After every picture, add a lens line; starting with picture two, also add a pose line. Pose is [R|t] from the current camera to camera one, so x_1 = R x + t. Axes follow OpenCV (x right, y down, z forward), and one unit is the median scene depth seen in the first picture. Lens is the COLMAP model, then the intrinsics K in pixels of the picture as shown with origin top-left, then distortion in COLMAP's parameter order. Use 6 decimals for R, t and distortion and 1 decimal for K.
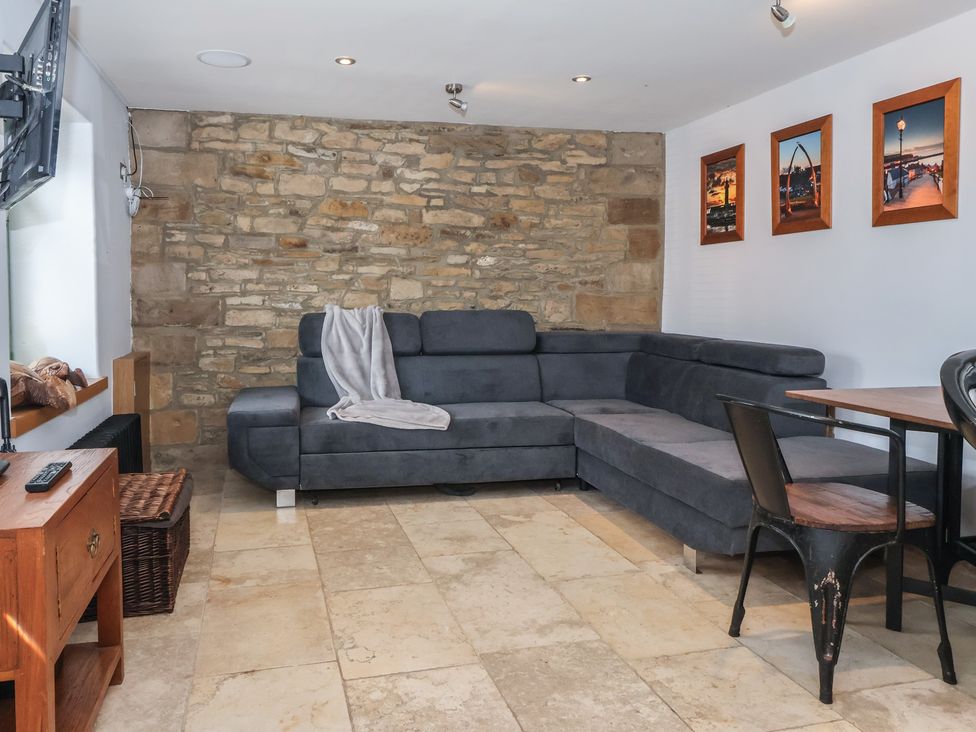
lens RADIAL K [[727.9, 0, 452.1], [0, 727.9, 340.3], [0, 0, 1]] dist [0.003346, 0.005234]
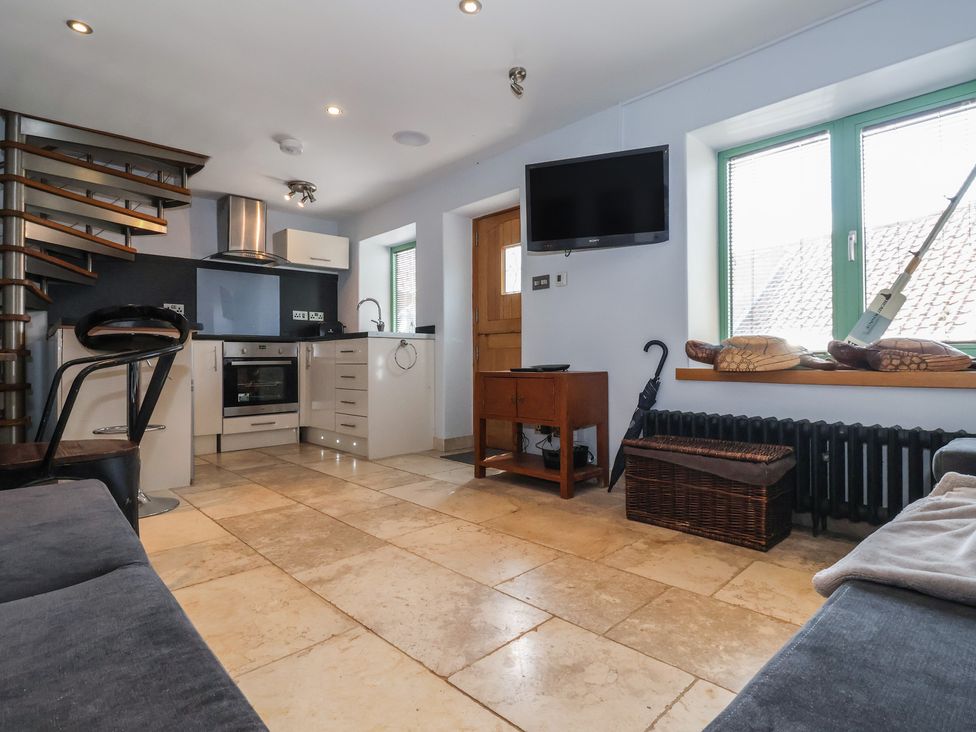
lens RADIAL K [[513.0, 0, 485.5], [0, 513.0, 360.5], [0, 0, 1]] dist [0.003596, -0.014325]
pose [[-0.868183, 0.003970, -0.496228, 0.174823], [-0.028490, 0.997920, 0.057829, 0.020410], [0.495425, 0.064344, -0.866264, 0.945219]]
